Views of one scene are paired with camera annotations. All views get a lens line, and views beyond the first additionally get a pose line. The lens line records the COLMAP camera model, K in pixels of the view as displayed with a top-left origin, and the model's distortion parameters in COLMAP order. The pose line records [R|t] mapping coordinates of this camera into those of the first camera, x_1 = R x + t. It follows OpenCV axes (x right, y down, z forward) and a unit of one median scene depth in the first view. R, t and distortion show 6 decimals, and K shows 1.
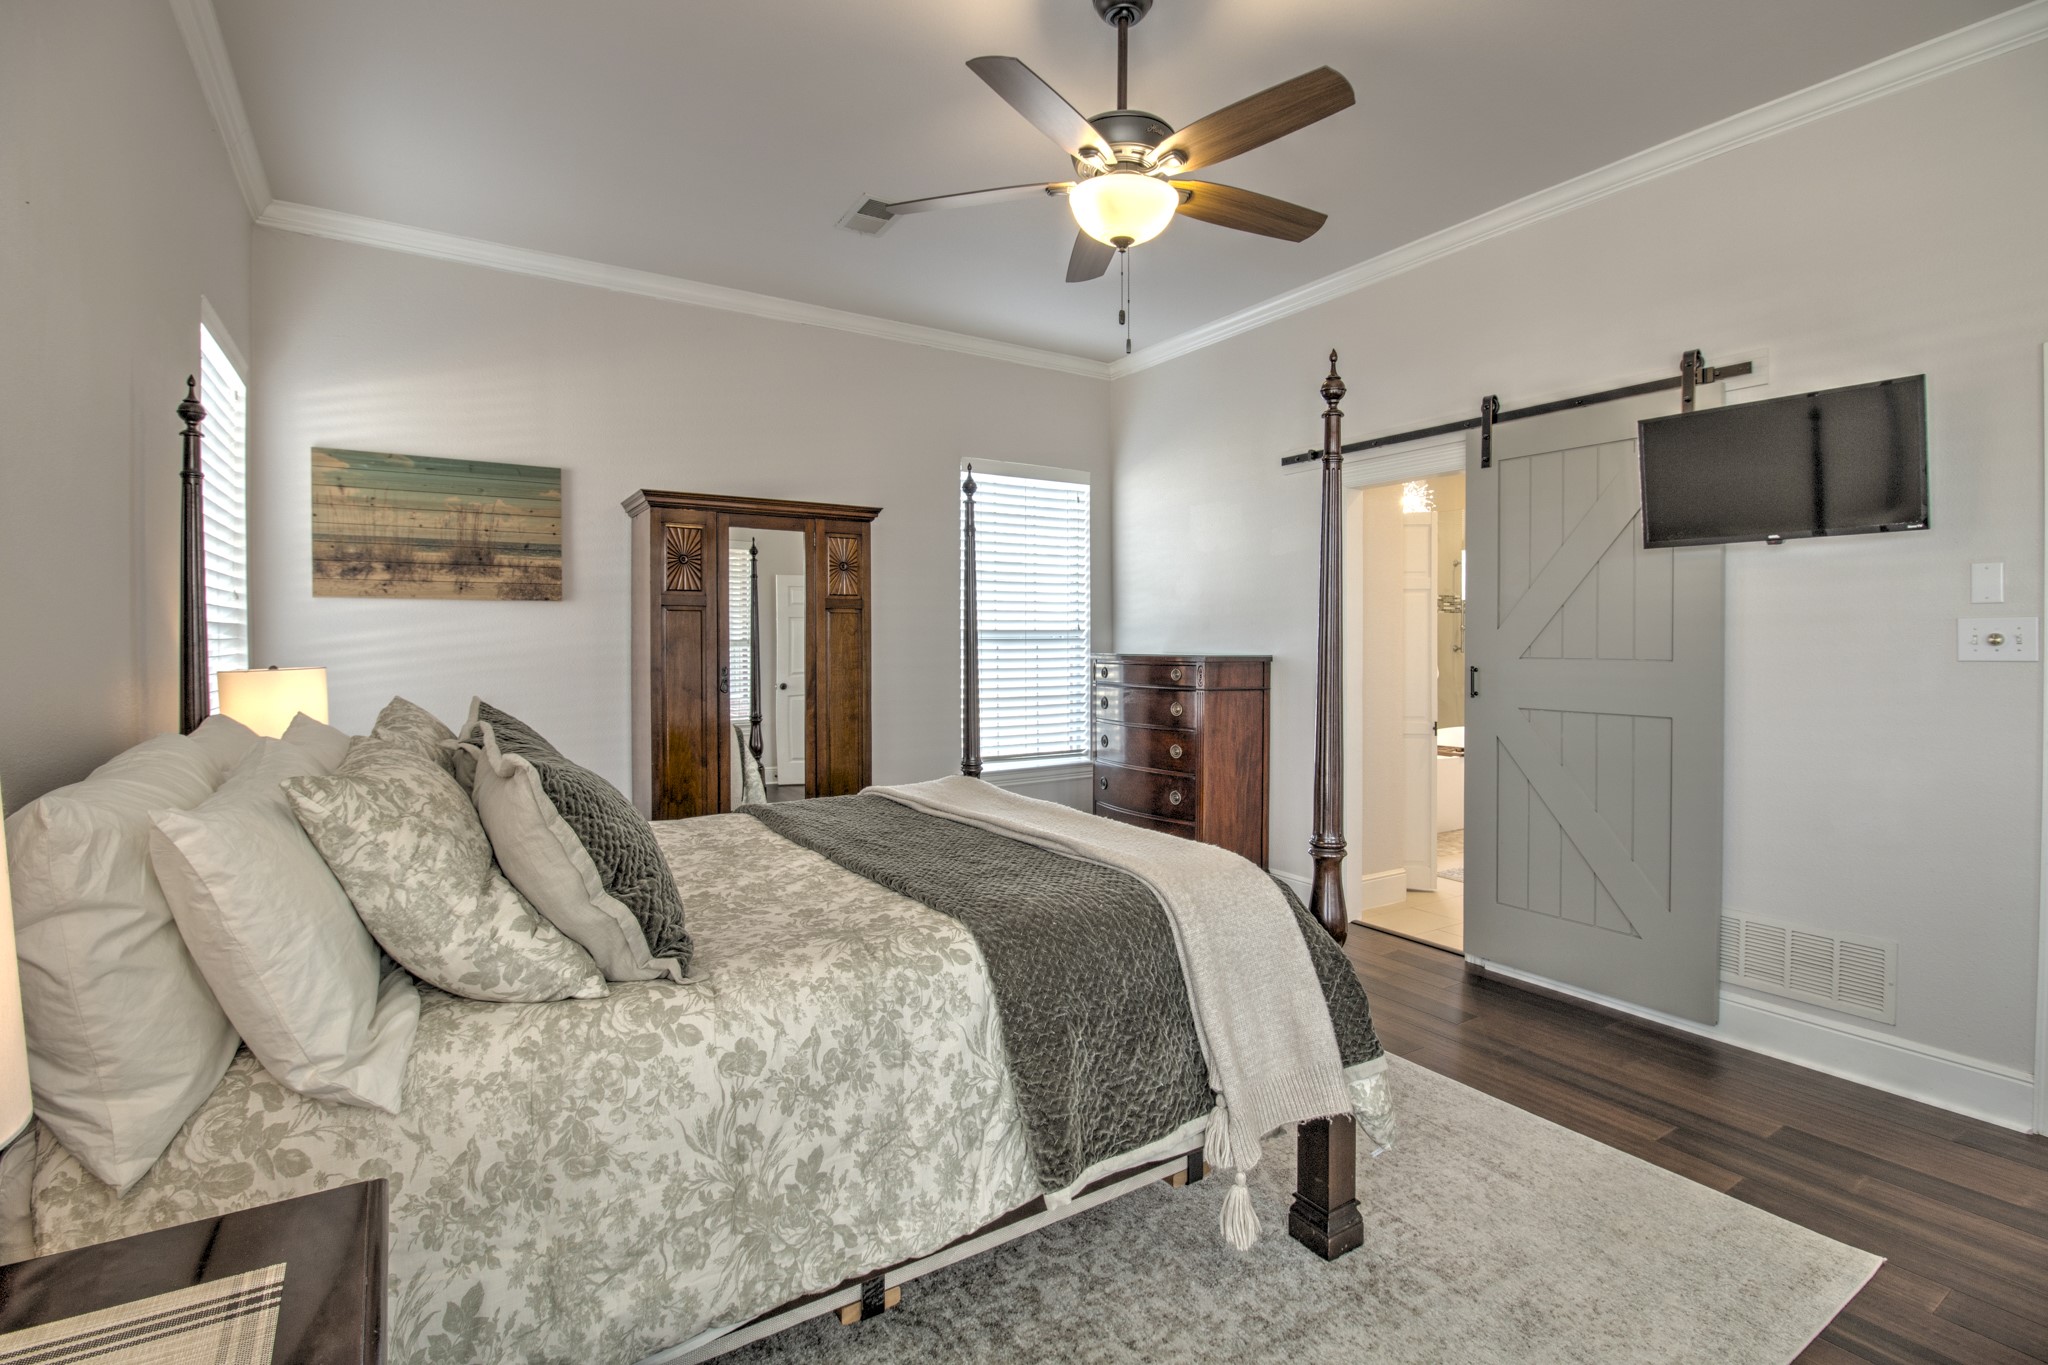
lens RADIAL K [[987.4, 0, 1050.0], [0, 987.4, 647.4], [0, 0, 1]] dist [0.009238, 0.000025]
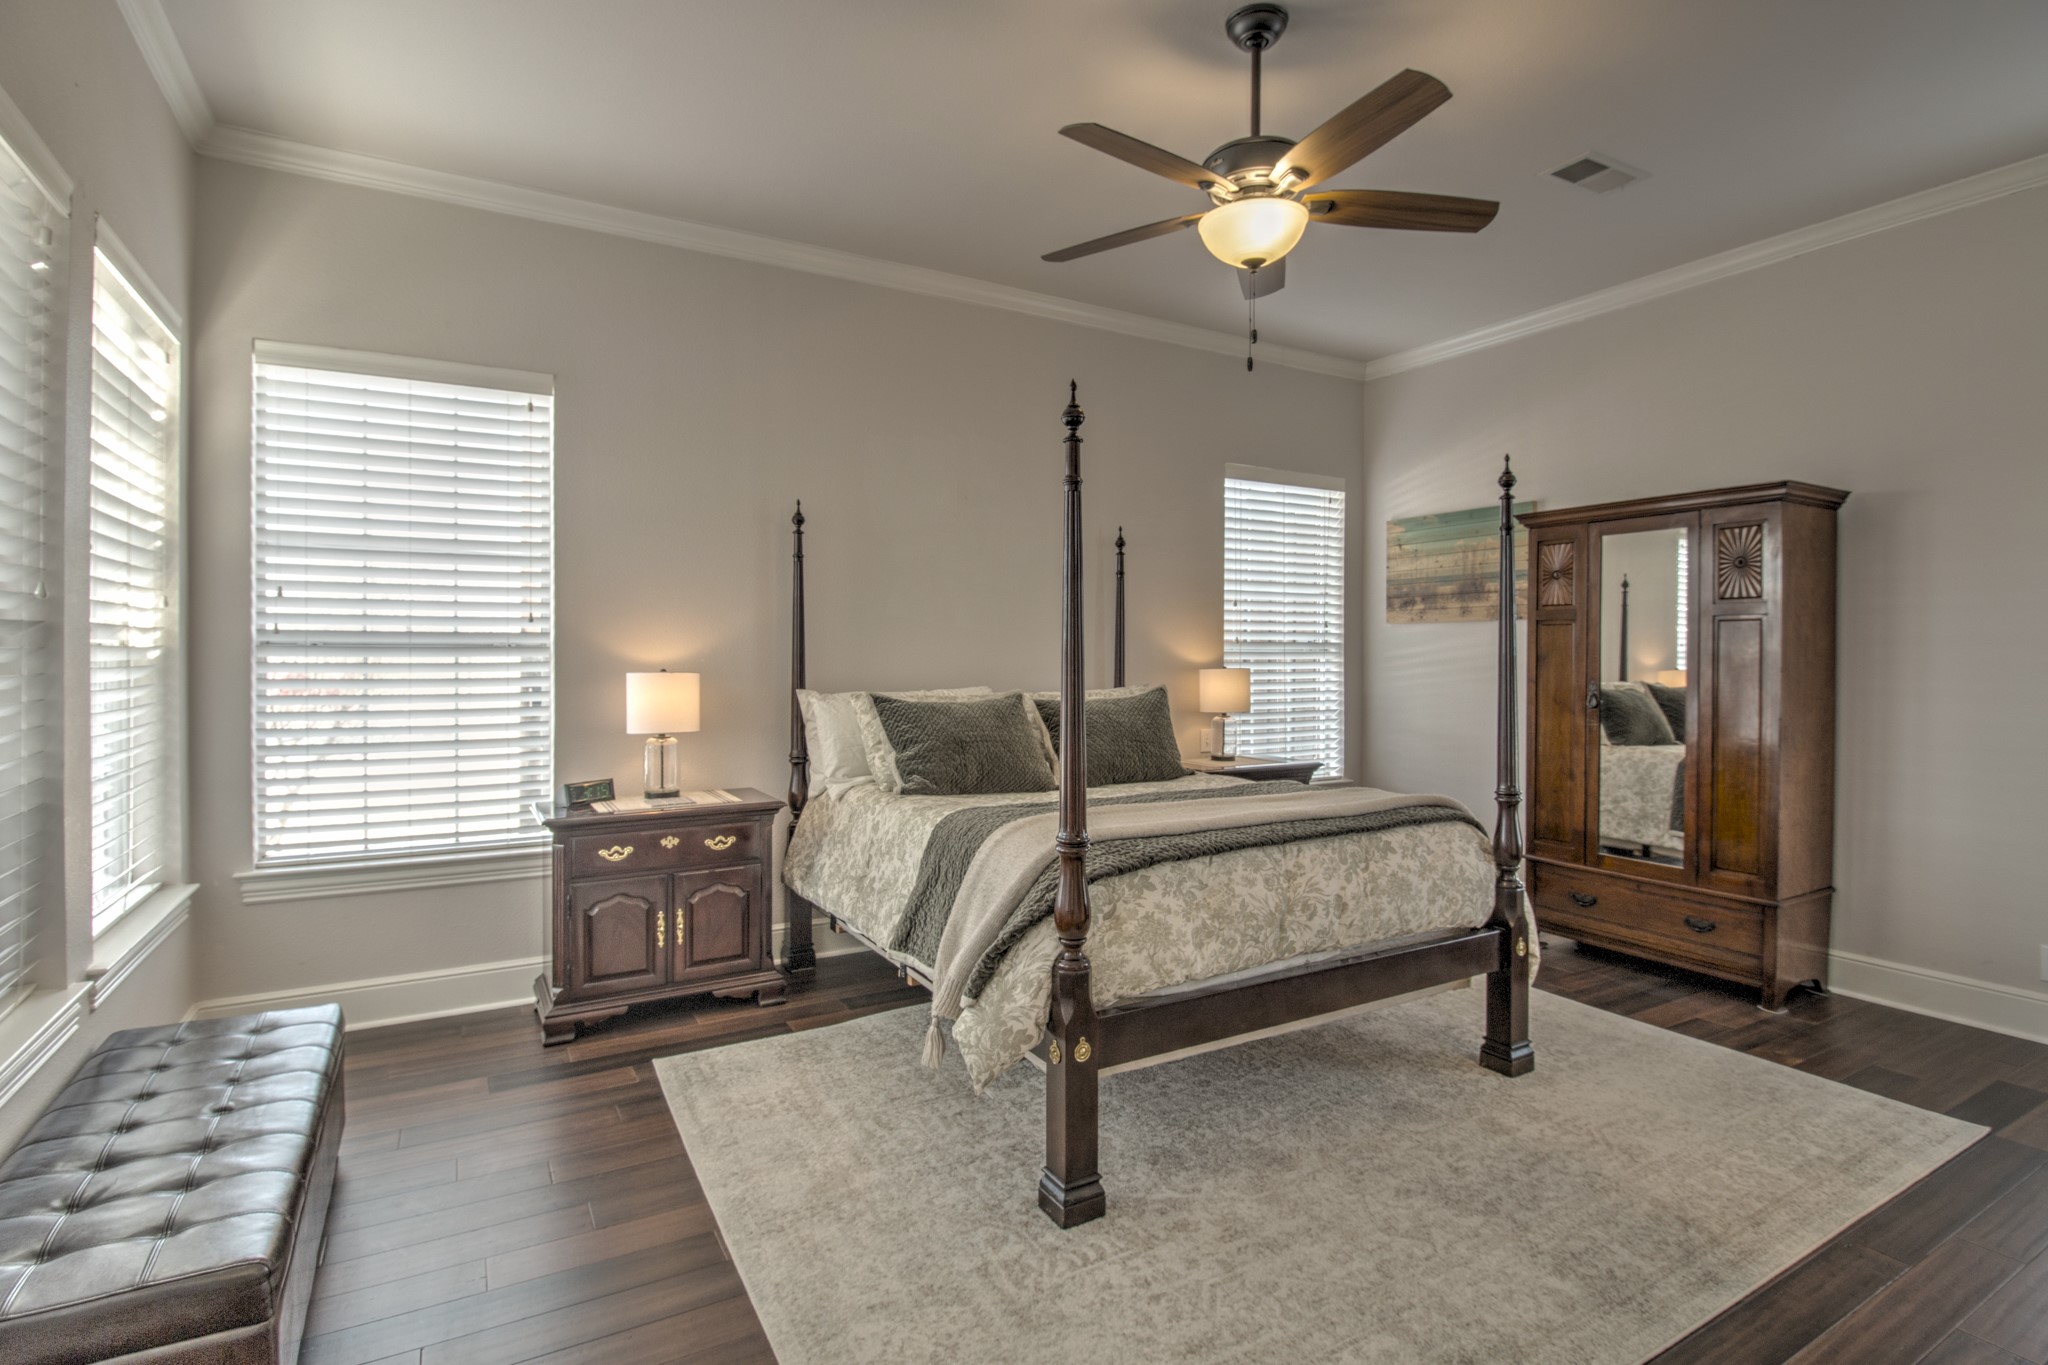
lens RADIAL K [[987.4, 0, 1025.1], [0, 987.4, 667.7], [0, 0, 1]] dist [0.009238, 0.000025]
pose [[-0.038615, 0.012448, -0.999177, 0.694390], [-0.014637, 0.999808, 0.013021, 0.002272], [0.999147, 0.015128, -0.038425, 0.502005]]
